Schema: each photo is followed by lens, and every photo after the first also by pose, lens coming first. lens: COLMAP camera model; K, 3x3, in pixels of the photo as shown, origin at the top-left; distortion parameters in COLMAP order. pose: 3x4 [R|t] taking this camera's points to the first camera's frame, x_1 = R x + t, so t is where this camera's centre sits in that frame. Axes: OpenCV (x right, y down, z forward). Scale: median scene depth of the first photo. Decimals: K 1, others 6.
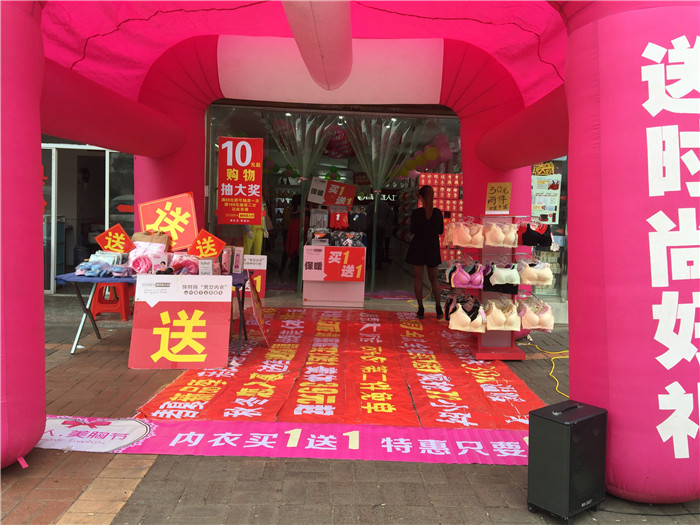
lens RADIAL K [[598.5, 0, 352.3], [0, 598.5, 253.8], [0, 0, 1]] dist [0.087933, -0.117999]
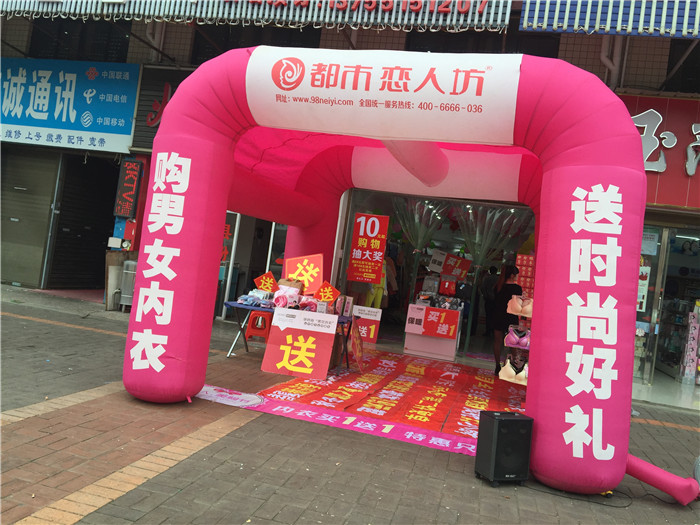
lens RADIAL K [[598.5, 0, 352.3], [0, 598.5, 253.8], [0, 0, 1]] dist [0.087933, -0.117999]
pose [[0.959831, 0.088186, -0.266362, 0.167143], [-0.117487, 0.988411, -0.096122, 0.022101], [0.254798, 0.123555, 0.959068, -0.300949]]
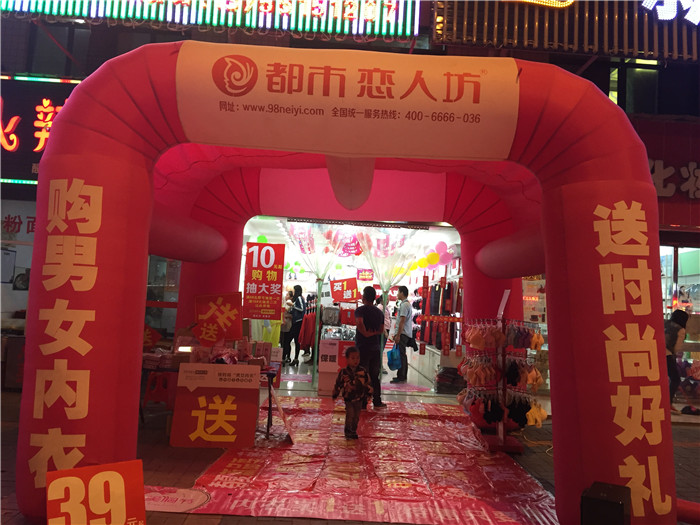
lens RADIAL K [[598.5, 0, 352.3], [0, 598.5, 253.8], [0, 0, 1]] dist [0.087933, -0.117999]
pose [[0.999831, 0.016636, 0.007866, -0.042757], [-0.015270, 0.988593, -0.149836, -0.007279], [-0.010269, 0.149691, 0.988680, -0.170135]]
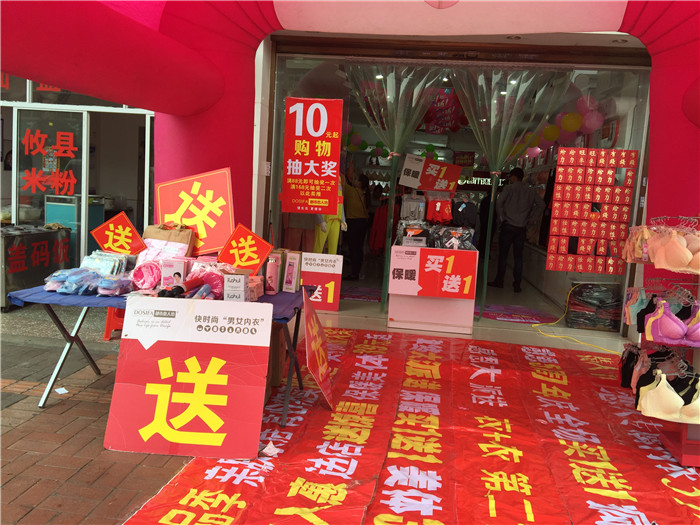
lens RADIAL K [[598.5, 0, 352.3], [0, 598.5, 253.8], [0, 0, 1]] dist [0.087933, -0.117999]
pose [[0.988481, 0.038026, -0.146489, -0.027966], [-0.033861, 0.998951, 0.030828, -0.032677], [0.147507, -0.025513, 0.988732, 0.359959]]
